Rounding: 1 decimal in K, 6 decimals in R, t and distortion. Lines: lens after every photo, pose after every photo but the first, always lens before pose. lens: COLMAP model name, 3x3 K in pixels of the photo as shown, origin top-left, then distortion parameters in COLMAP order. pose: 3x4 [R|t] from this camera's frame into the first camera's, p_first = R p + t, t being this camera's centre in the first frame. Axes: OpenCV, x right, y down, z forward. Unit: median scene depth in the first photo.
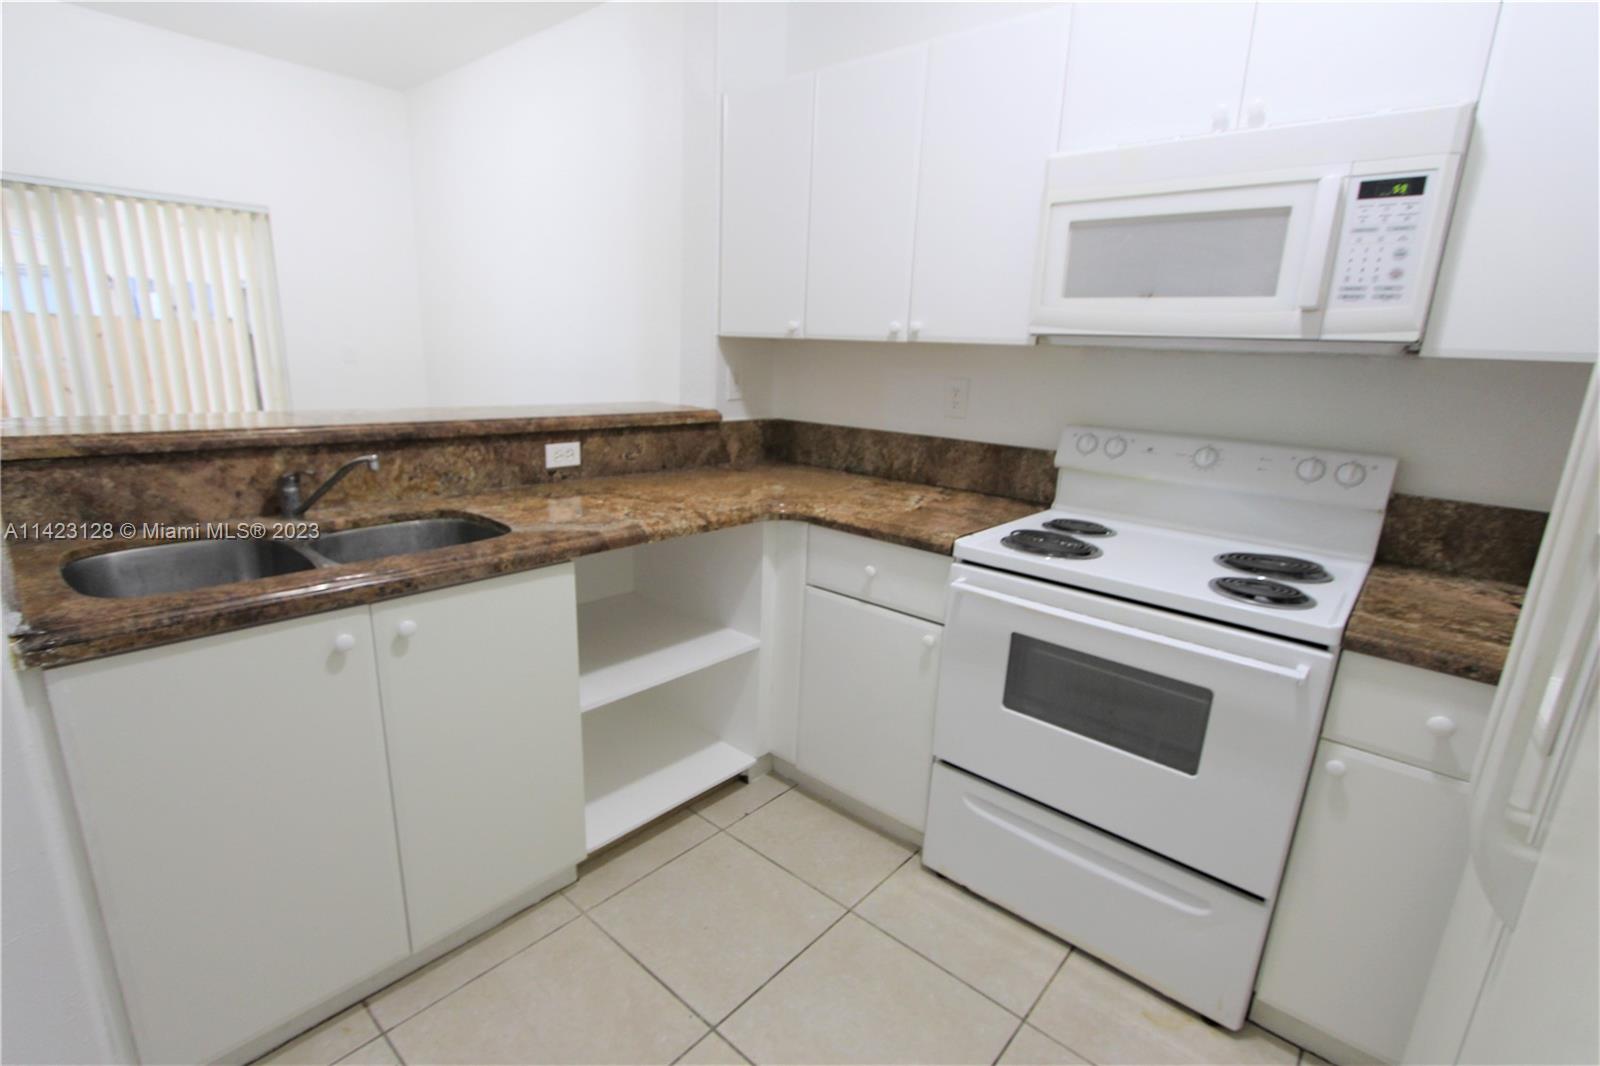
lens RADIAL K [[758.3, 0, 800.0], [0, 758.3, 533.0], [0, 0, 1]] dist [-0.010760, -0.000125]
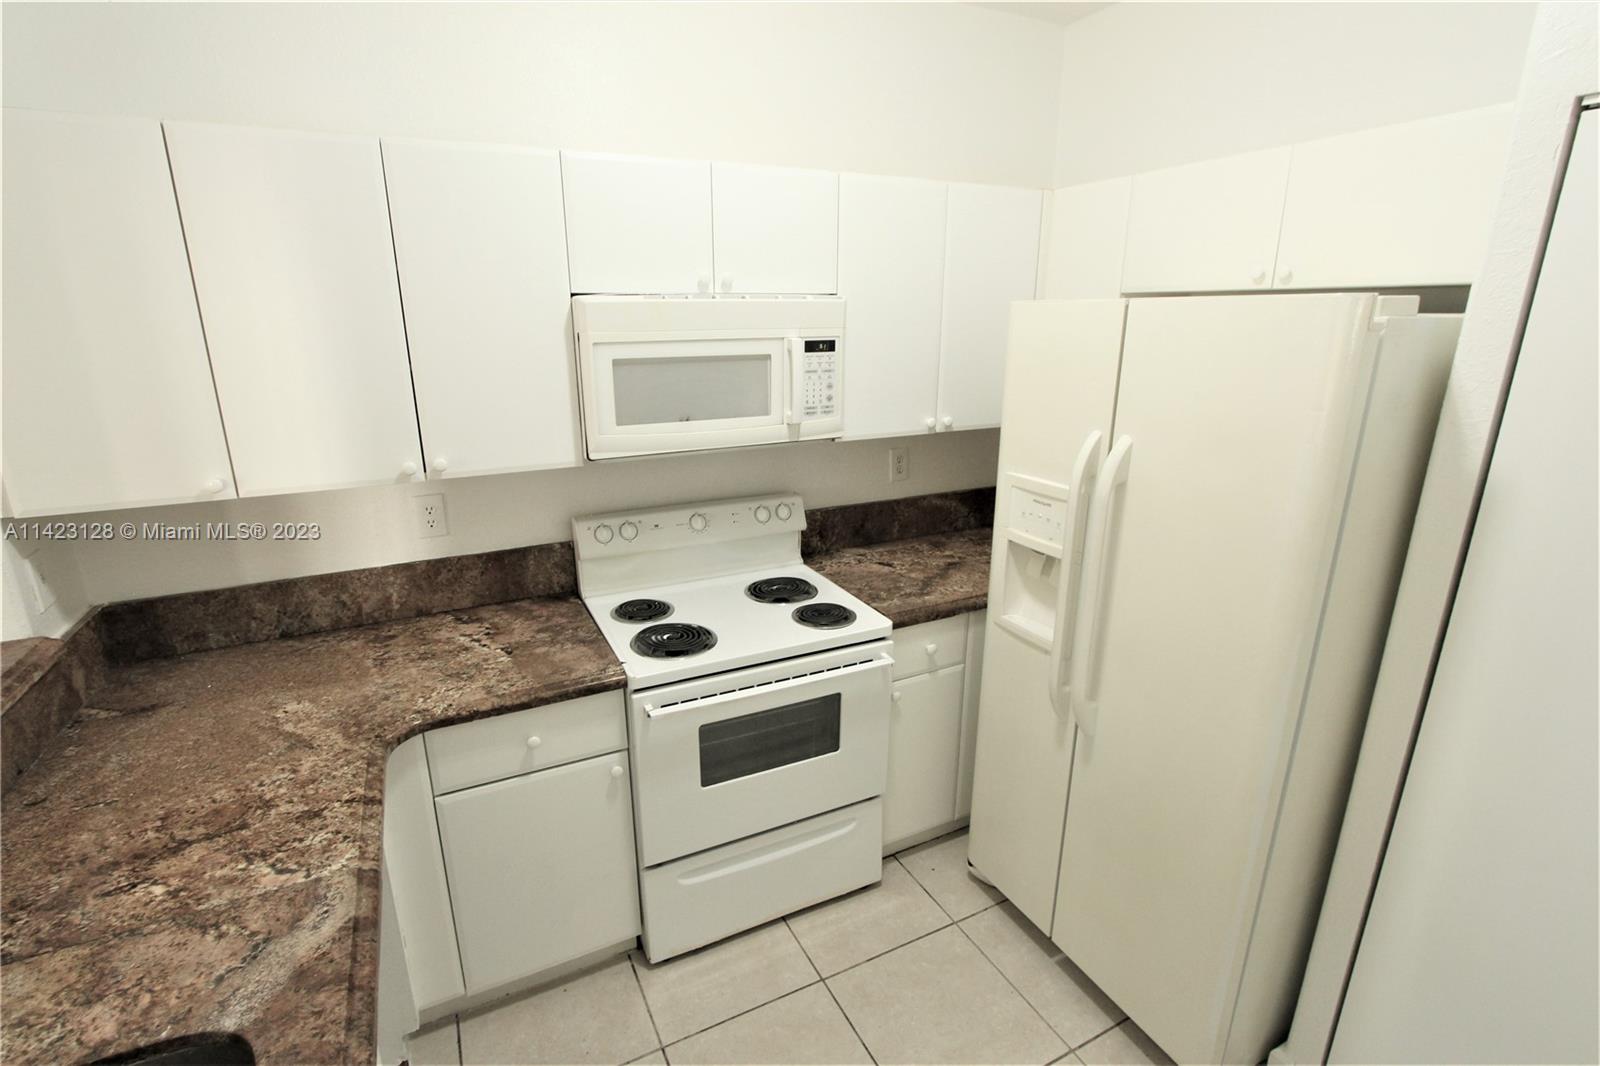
lens RADIAL K [[727.1, 0, 789.4], [0, 727.1, 527.2], [0, 0, 1]] dist [-0.004876, -0.000006]
pose [[0.403338, -0.288867, 0.868260, -0.525562], [0.242187, 0.948727, 0.203133, -0.333323], [-0.882420, 0.128350, 0.452617, 0.327612]]
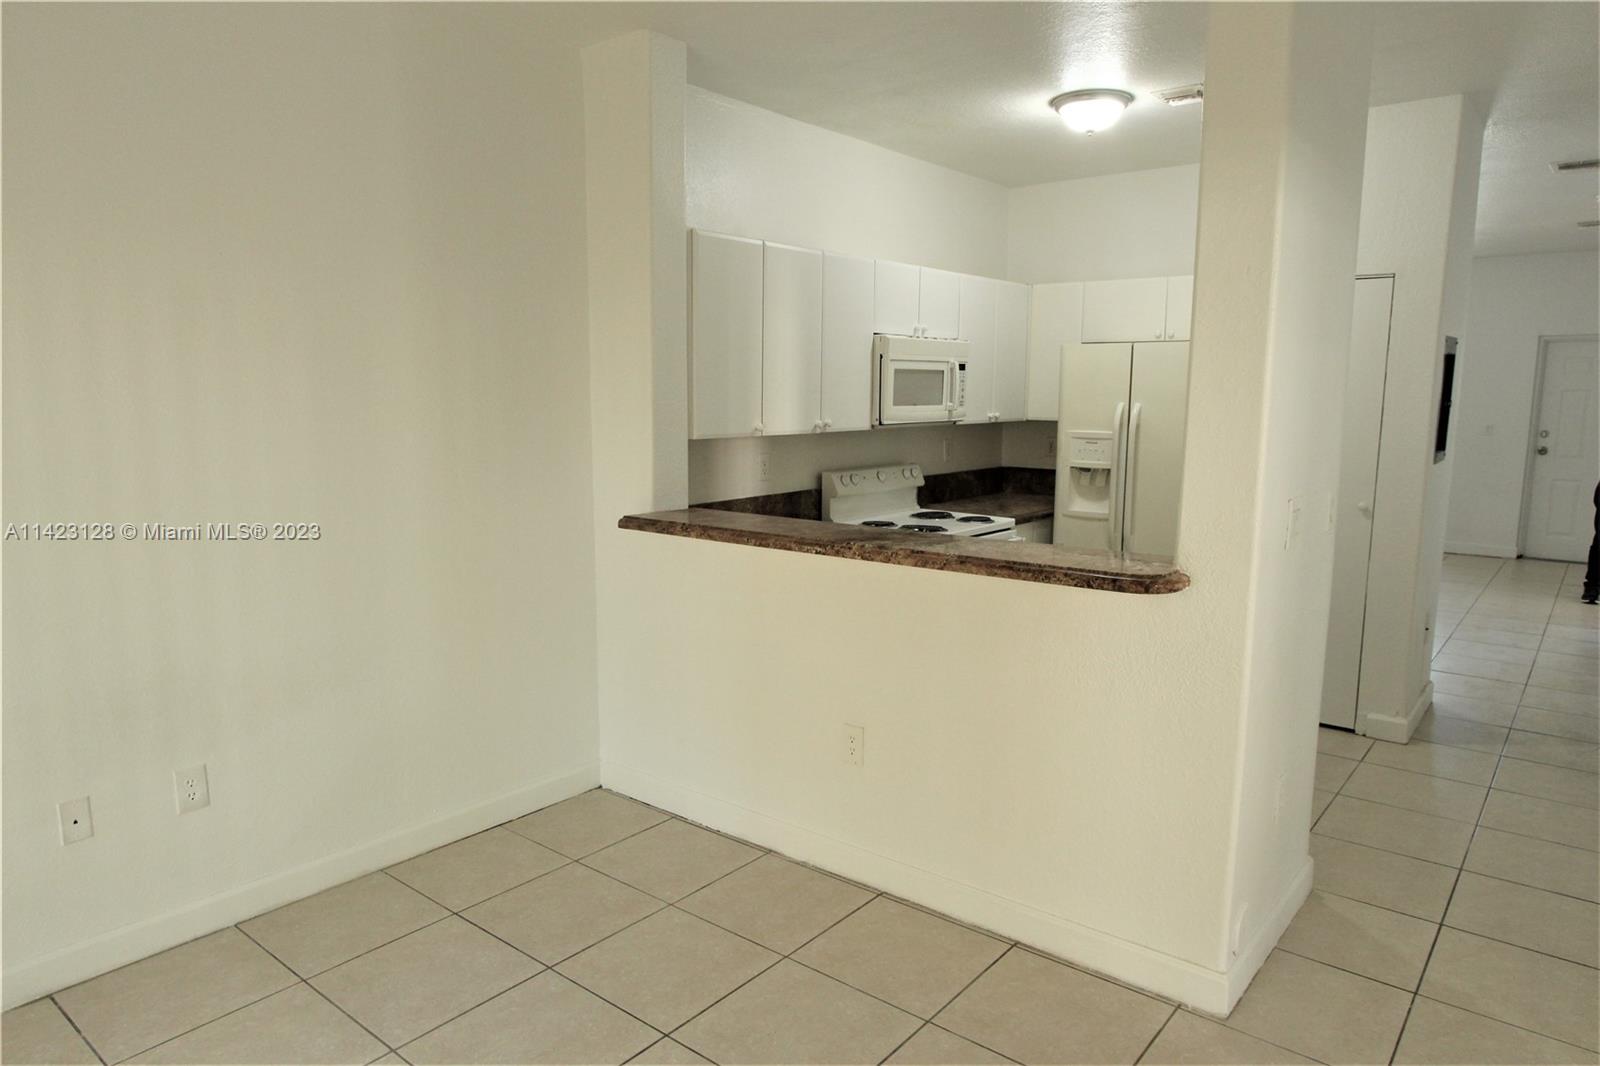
lens RADIAL K [[1002.8, 0, 800.0], [0, 1002.8, 533.0], [0, 0, 1]] dist [0.072899, 0.000089]
pose [[-0.033495, -0.178155, 0.983432, -2.323846], [0.232084, 0.955700, 0.181036, -0.536980], [-0.972119, 0.234303, 0.009336, 1.323492]]
